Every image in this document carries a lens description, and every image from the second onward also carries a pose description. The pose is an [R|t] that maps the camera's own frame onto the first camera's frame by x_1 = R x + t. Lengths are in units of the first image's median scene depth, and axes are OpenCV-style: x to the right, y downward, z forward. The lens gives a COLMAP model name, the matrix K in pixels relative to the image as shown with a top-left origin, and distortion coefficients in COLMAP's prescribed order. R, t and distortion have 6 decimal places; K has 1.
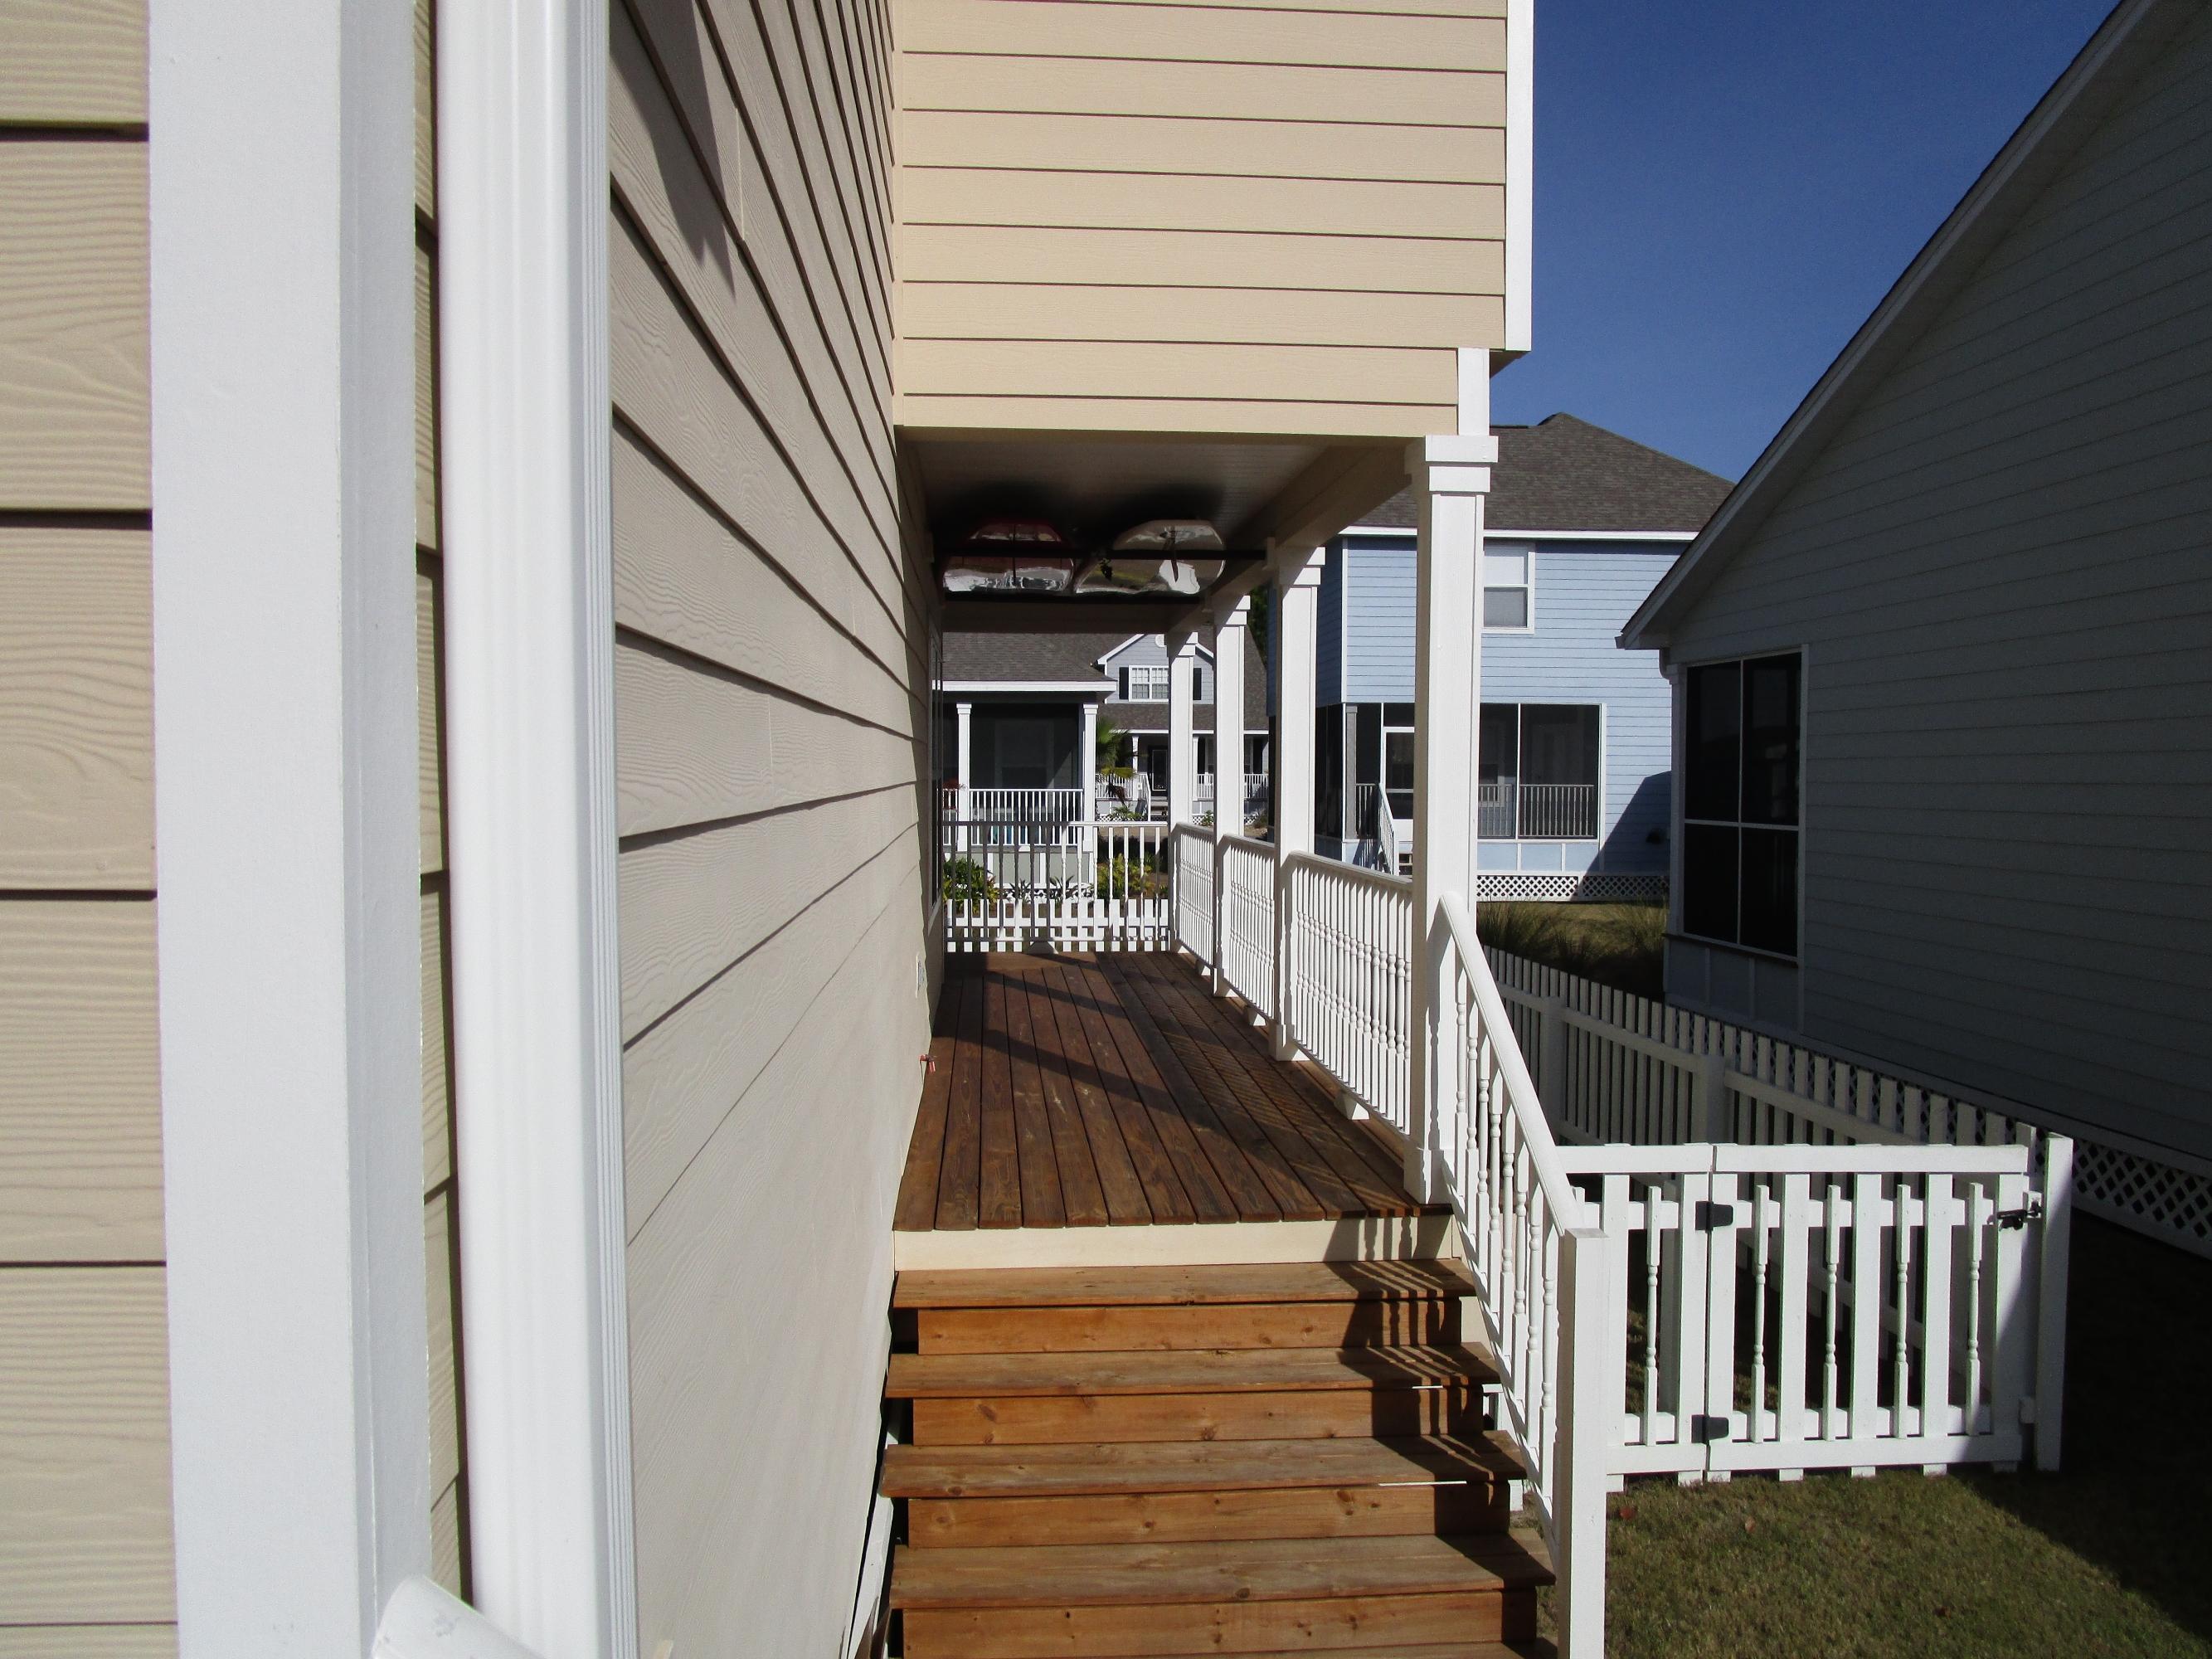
lens RADIAL K [[1586.1, 0, 1089.7], [0, 1586.1, 829.0], [0, 0, 1]] dist [-0.029420, 0.009015]
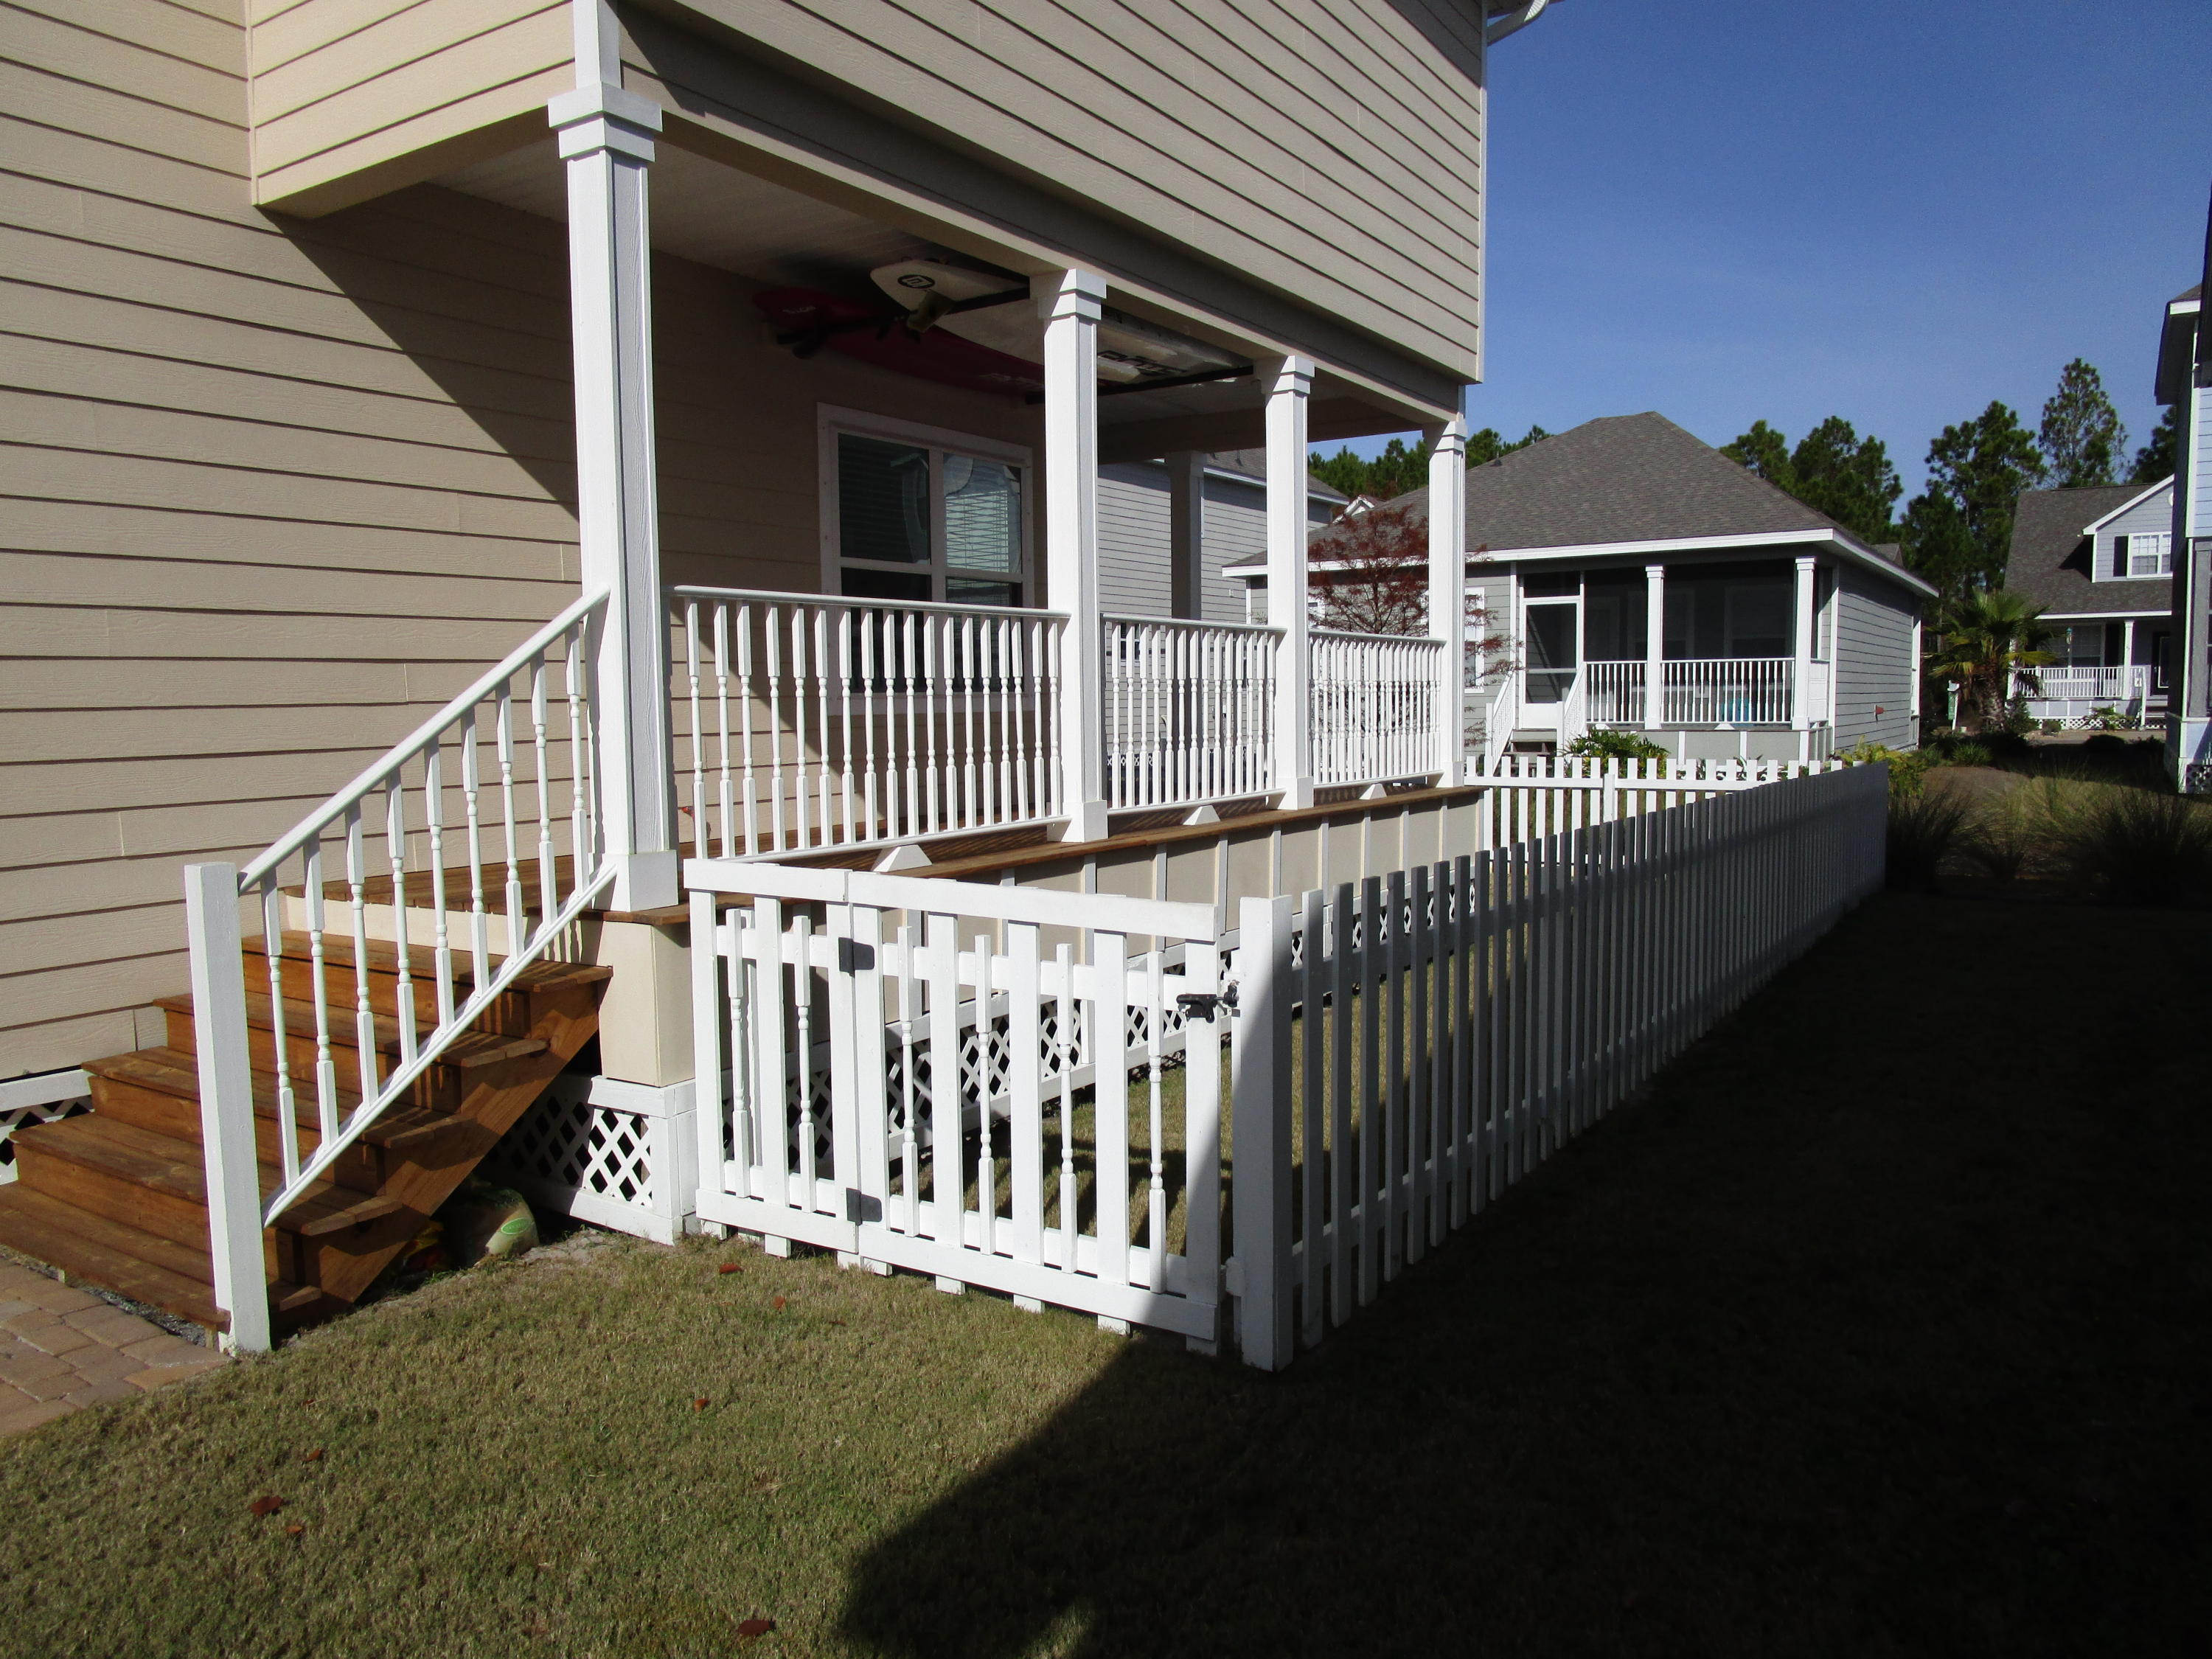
lens RADIAL K [[1586.0, 0, 1089.7], [0, 1586.0, 829.0], [0, 0, 1]] dist [-0.029420, 0.009015]
pose [[0.797111, 0.034215, -0.602862, 0.993227], [-0.006074, 0.998797, 0.048655, 0.133709], [0.603802, -0.035122, 0.796361, 0.397571]]
